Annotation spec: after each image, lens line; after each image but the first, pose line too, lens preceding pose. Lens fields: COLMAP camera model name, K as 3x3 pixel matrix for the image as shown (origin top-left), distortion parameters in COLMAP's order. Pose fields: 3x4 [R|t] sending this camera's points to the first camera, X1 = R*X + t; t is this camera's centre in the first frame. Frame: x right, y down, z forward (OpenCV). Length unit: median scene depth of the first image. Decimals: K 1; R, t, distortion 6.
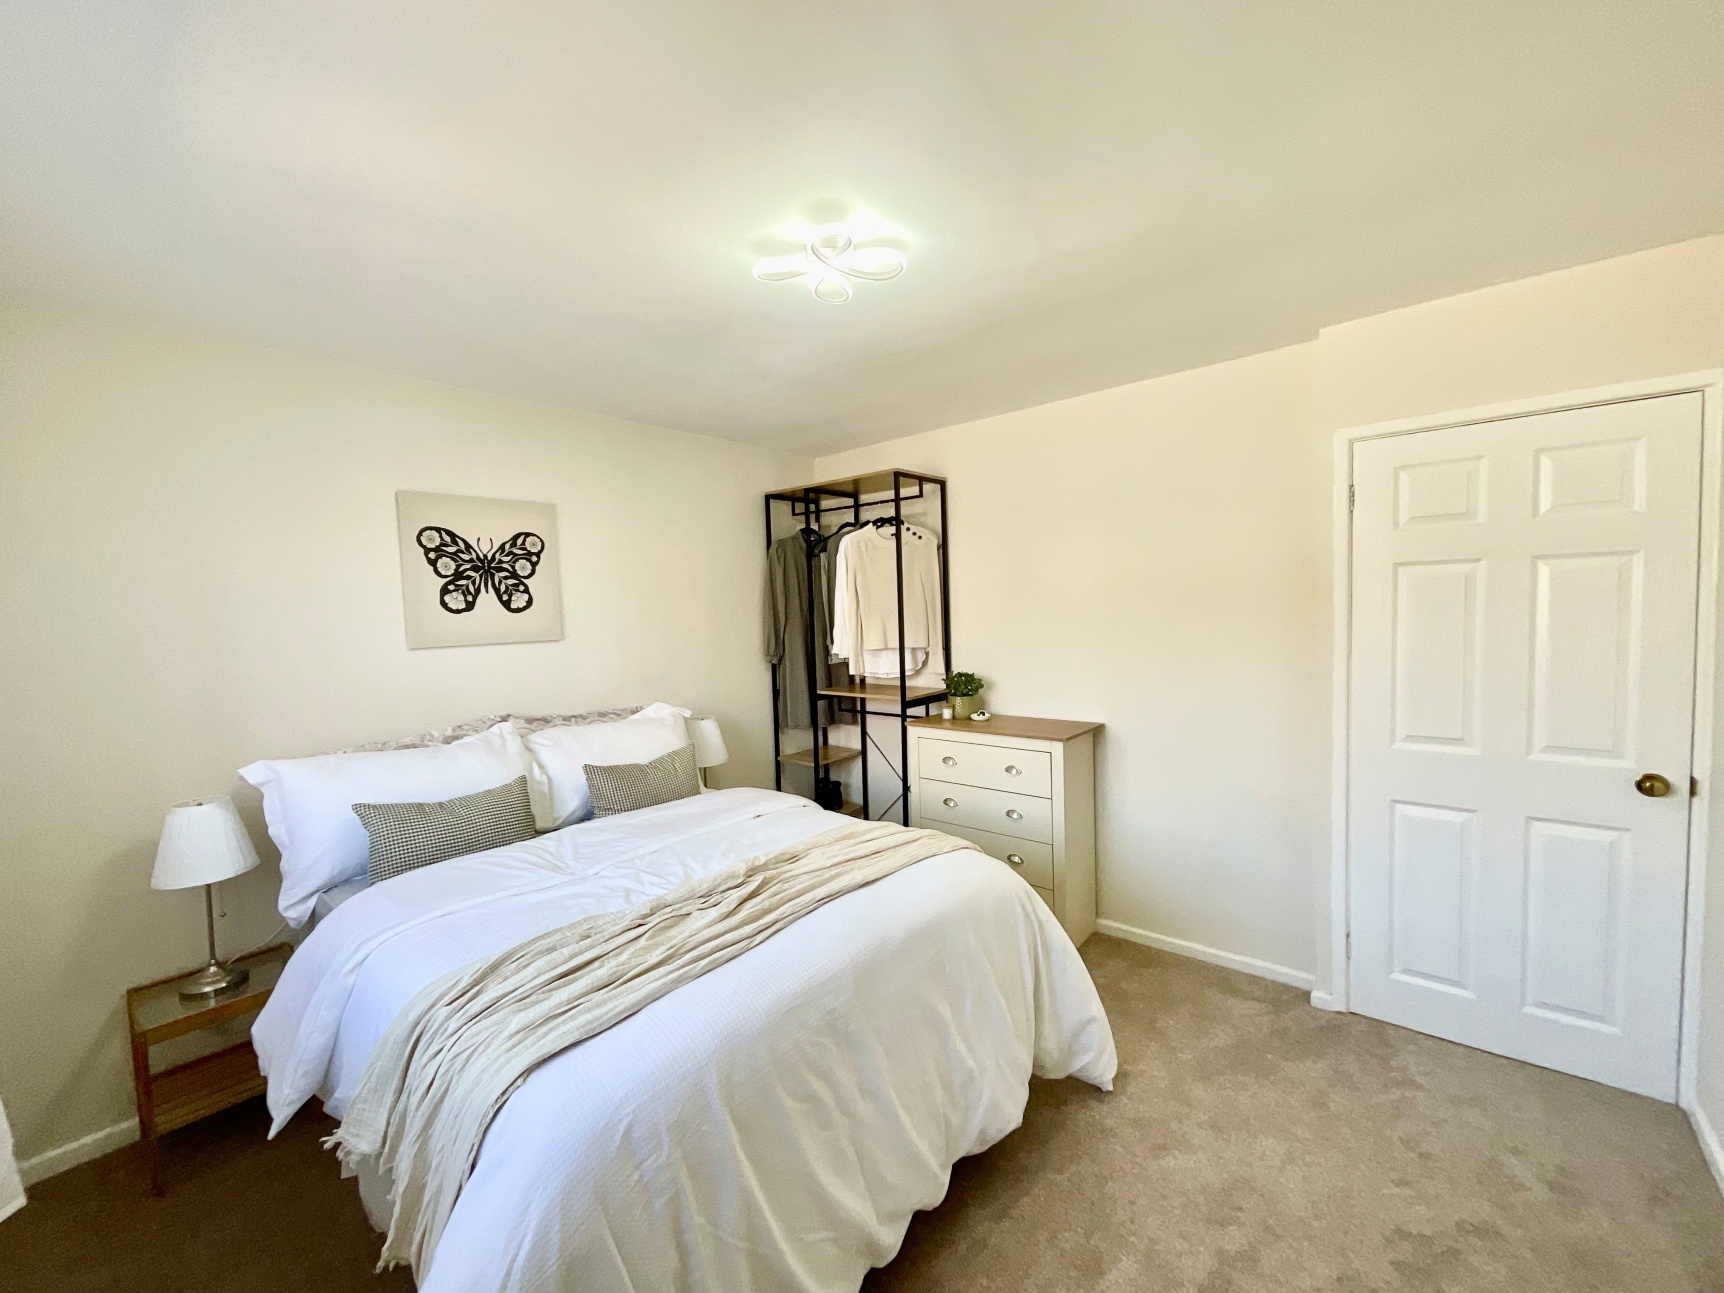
lens RADIAL K [[697.5, 0, 870.5], [0, 697.5, 642.8], [0, 0, 1]] dist [-0.004216, -0.000229]
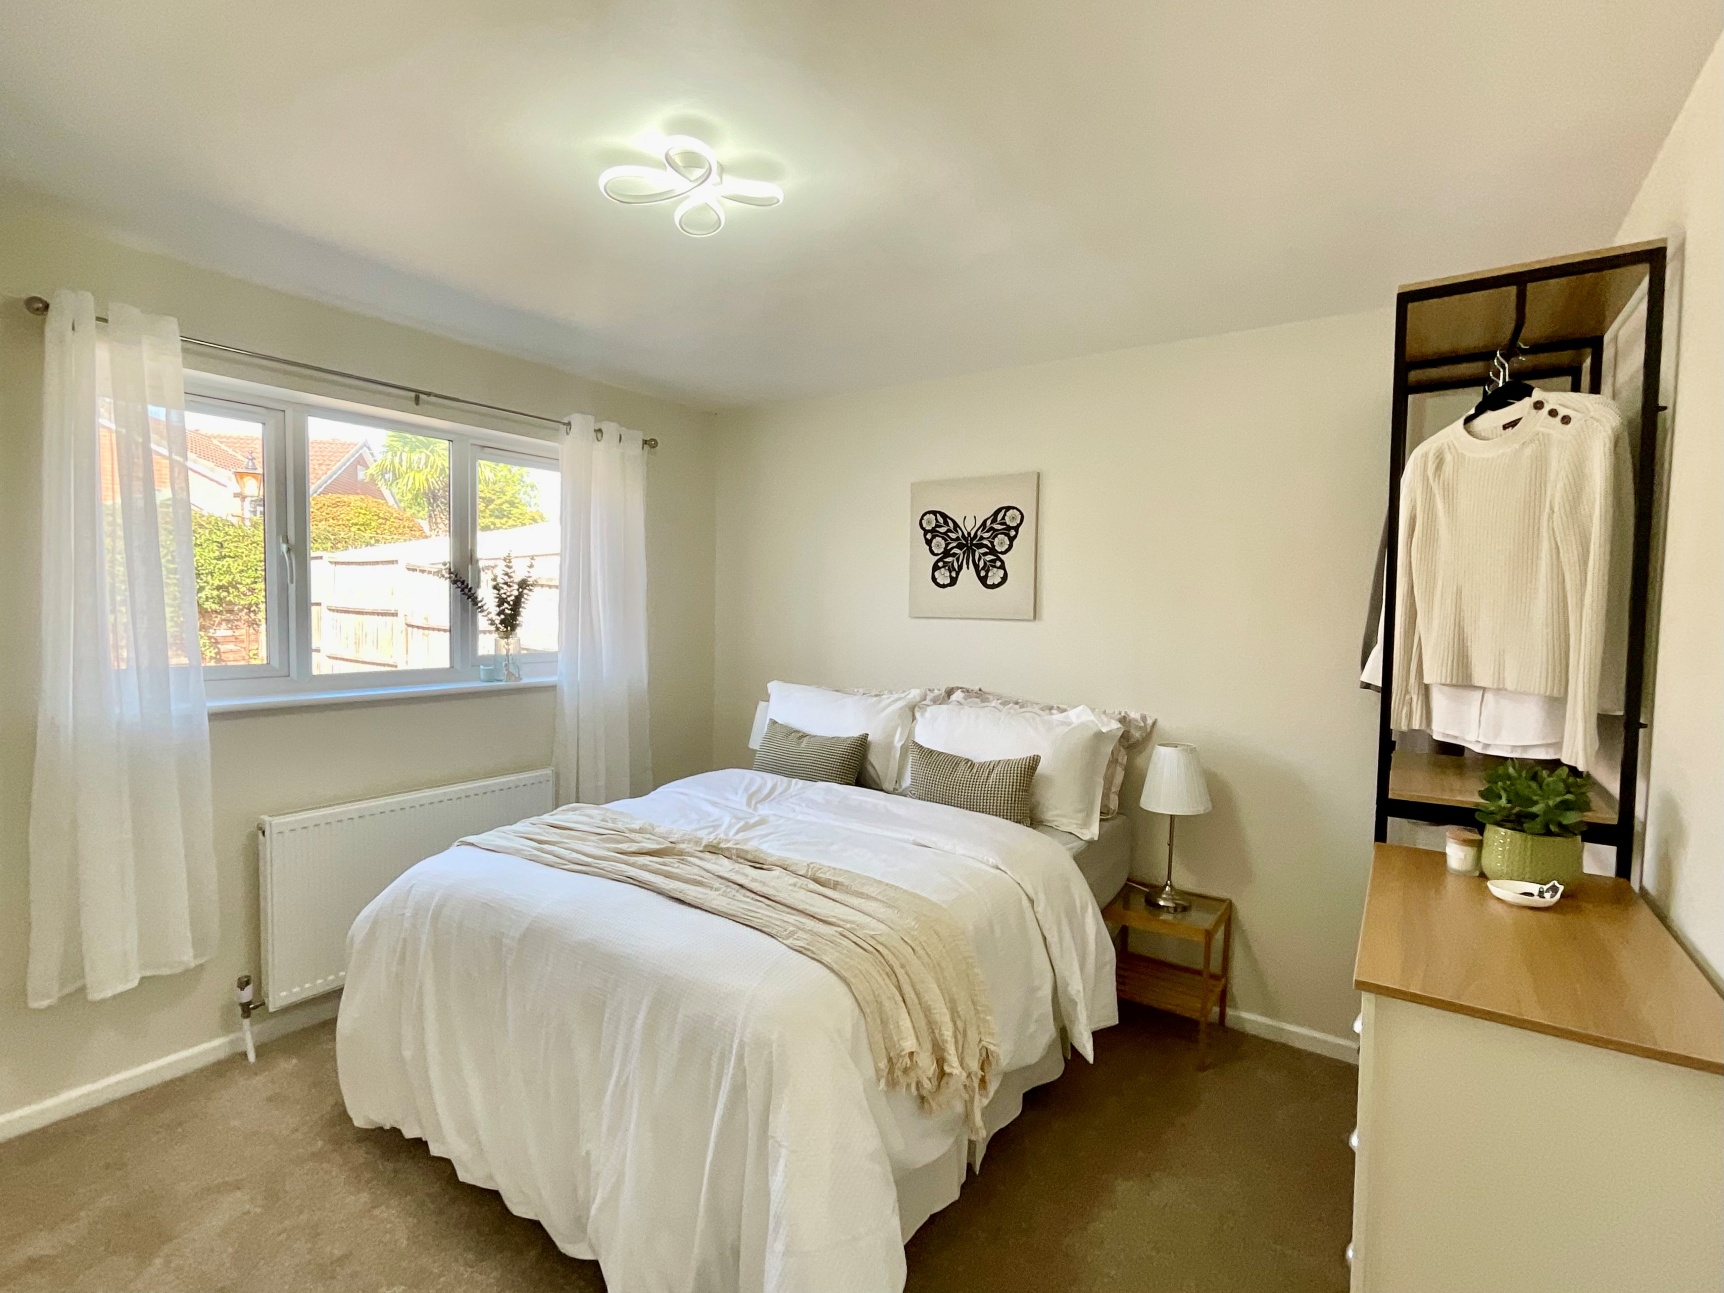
lens RADIAL K [[812.9, 0, 864.1], [0, 812.9, 648.6], [0, 0, 1]] dist [0.002985, -0.000178]
pose [[0.091423, 0.087736, -0.991940, 0.659941], [-0.069659, 0.994235, 0.081519, -0.041939], [0.993373, 0.061645, 0.097007, 0.740982]]
